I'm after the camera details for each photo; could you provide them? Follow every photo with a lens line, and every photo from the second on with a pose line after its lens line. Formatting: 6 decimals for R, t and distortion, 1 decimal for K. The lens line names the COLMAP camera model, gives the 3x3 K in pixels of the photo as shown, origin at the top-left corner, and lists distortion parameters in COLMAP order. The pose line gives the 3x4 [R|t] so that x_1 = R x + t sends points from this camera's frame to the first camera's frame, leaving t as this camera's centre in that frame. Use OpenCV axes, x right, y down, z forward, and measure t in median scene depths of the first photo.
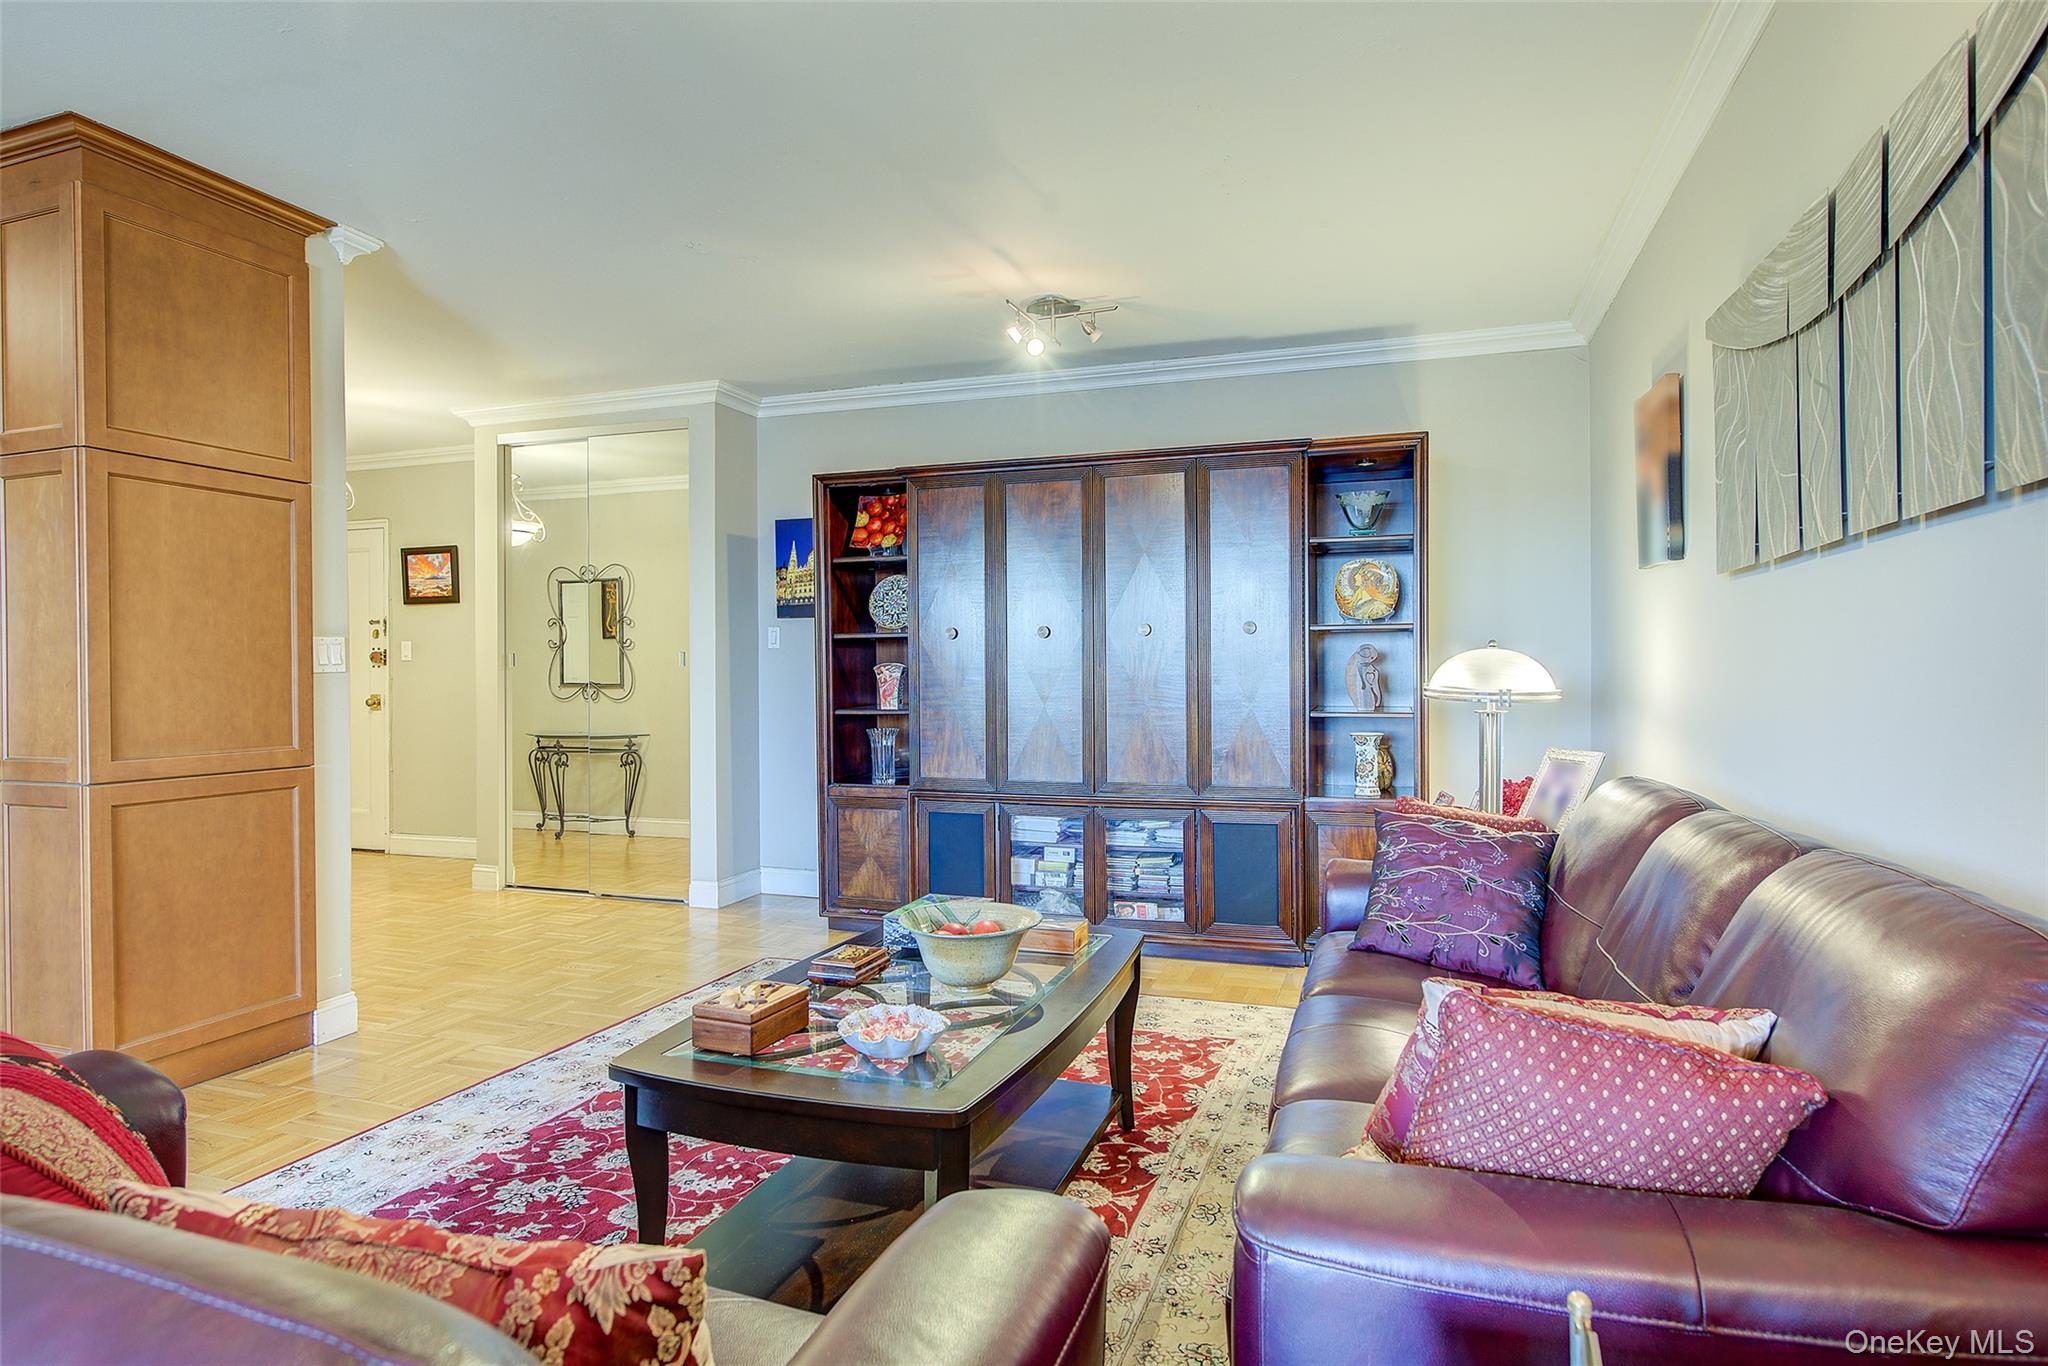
lens RADIAL K [[1094.3, 0, 1031.2], [0, 1094.3, 686.3], [0, 0, 1]] dist [-0.000768, -0.001470]
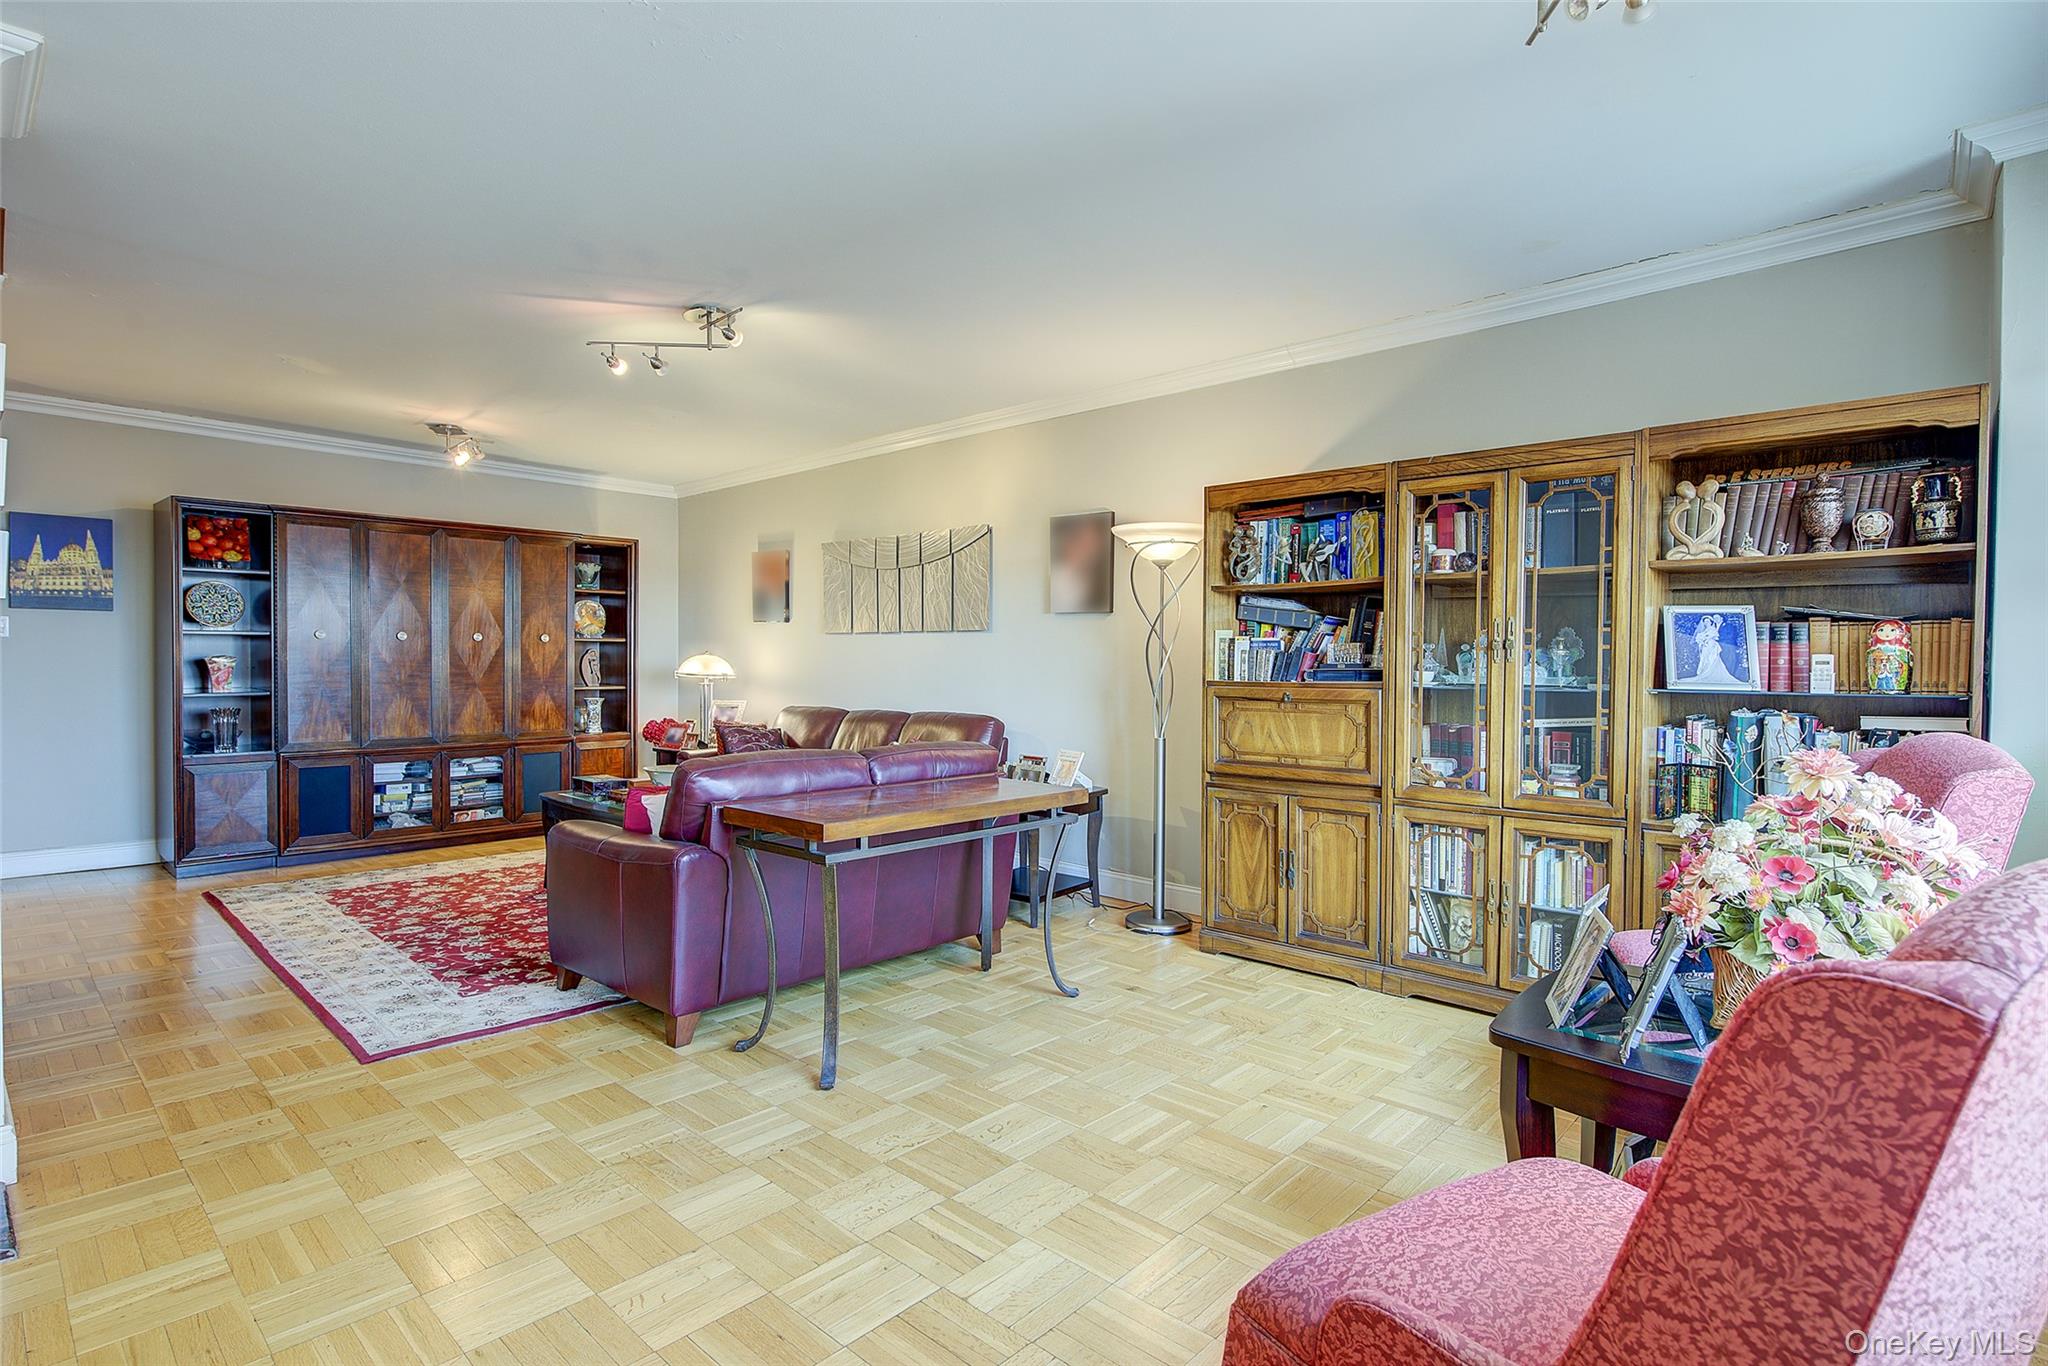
lens RADIAL K [[1006.2, 0, 1023.2], [0, 1006.2, 682.7], [0, 0, 1]] dist [-0.006326, 0.000486]
pose [[0.413325, -0.013346, 0.910486, -0.891062], [0.001029, 0.999899, 0.014190, -0.005399], [-0.910583, -0.004928, 0.413297, -0.319944]]
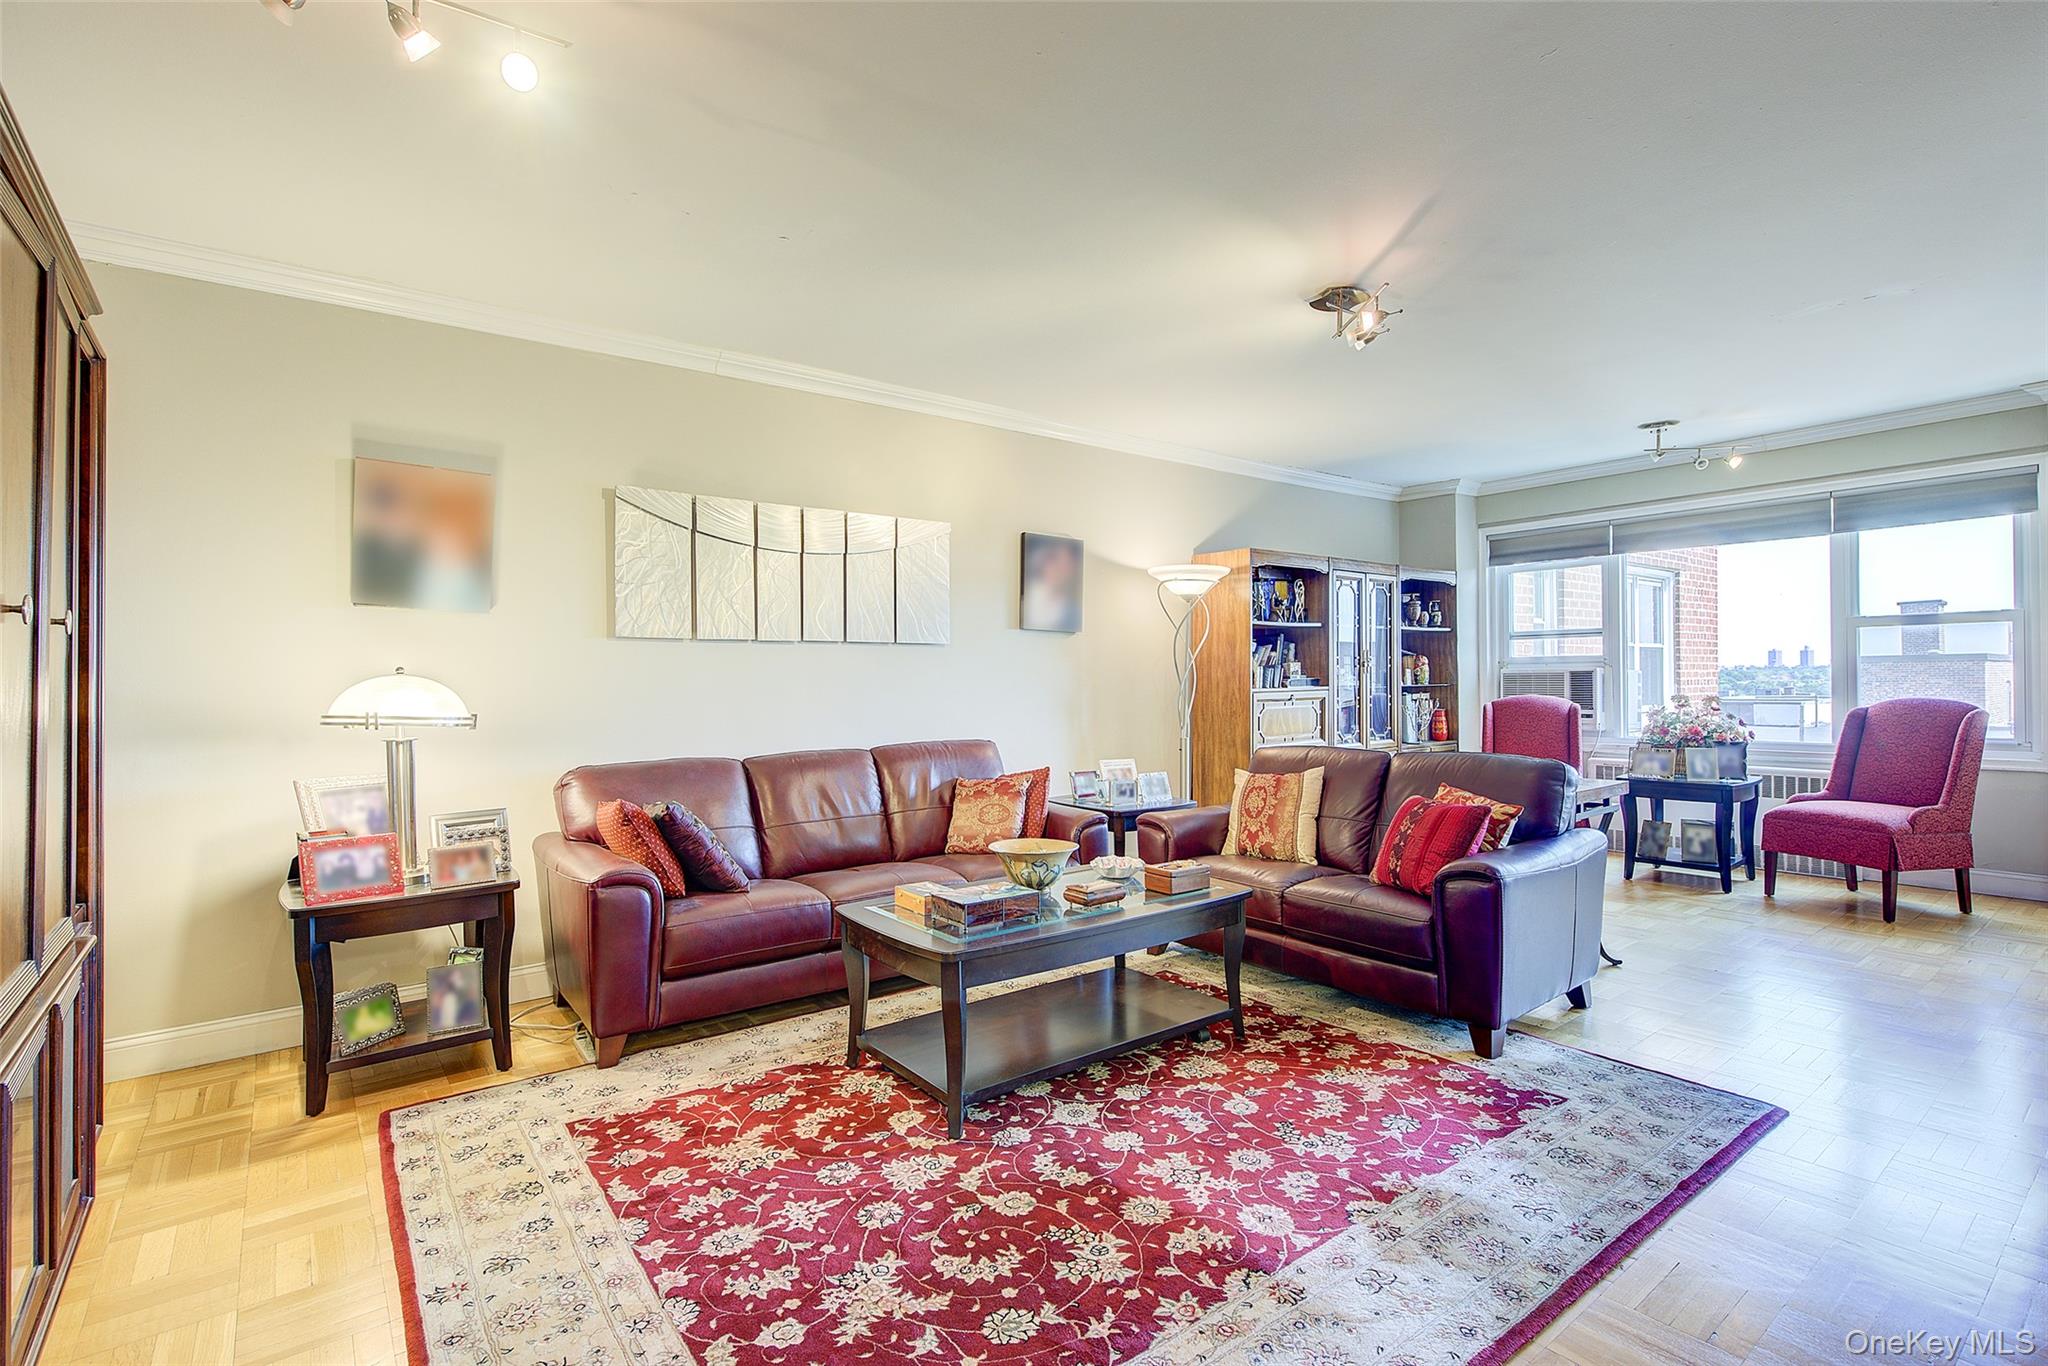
lens RADIAL K [[977.1, 0, 1024.0], [0, 977.1, 685.6], [0, 0, 1]] dist [0.004201, 0.000400]
pose [[-0.833684, 0.008677, 0.552174, -0.415408], [0.018530, 0.999753, 0.012266, -0.019872], [-0.551931, 0.020458, -0.833639, 1.095469]]
